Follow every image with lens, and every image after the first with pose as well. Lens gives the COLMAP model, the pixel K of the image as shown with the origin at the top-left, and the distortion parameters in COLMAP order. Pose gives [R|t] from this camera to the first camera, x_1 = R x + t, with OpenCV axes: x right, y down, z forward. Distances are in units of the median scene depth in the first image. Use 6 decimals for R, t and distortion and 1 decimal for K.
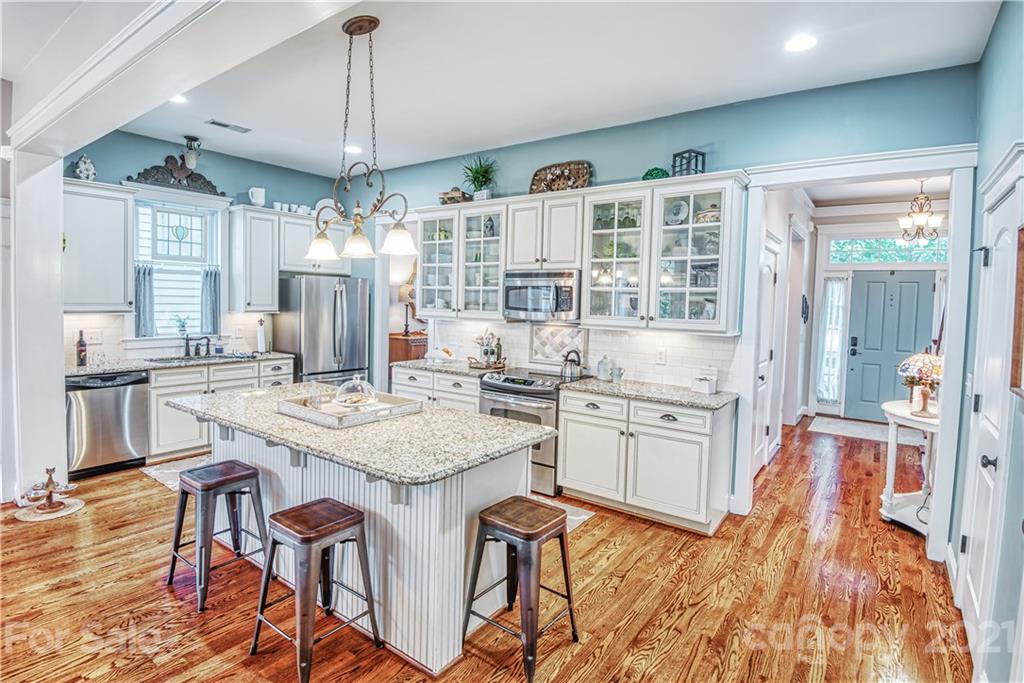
lens RADIAL K [[492.5, 0, 509.4], [0, 492.5, 324.7], [0, 0, 1]] dist [-0.000667, -0.035065]
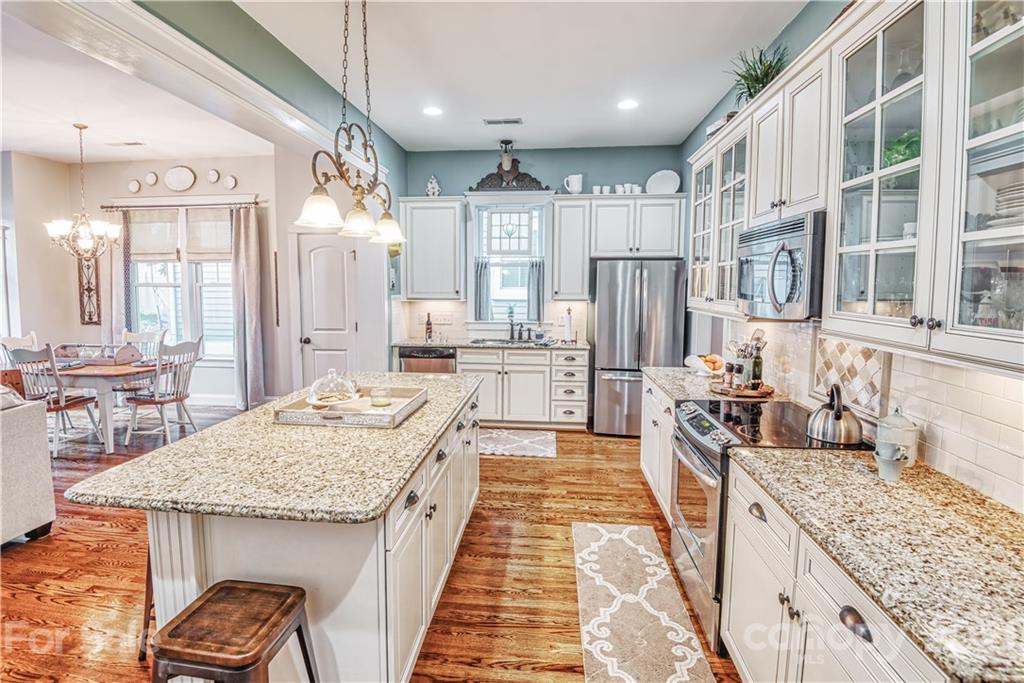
lens RADIAL K [[492.5, 0, 509.4], [0, 492.5, 324.7], [0, 0, 1]] dist [-0.000667, -0.035065]
pose [[0.516707, 0.048015, -0.854815, 0.303249], [-0.031777, 0.998814, 0.036896, -0.010824], [0.855573, 0.008099, 0.517619, 0.406326]]
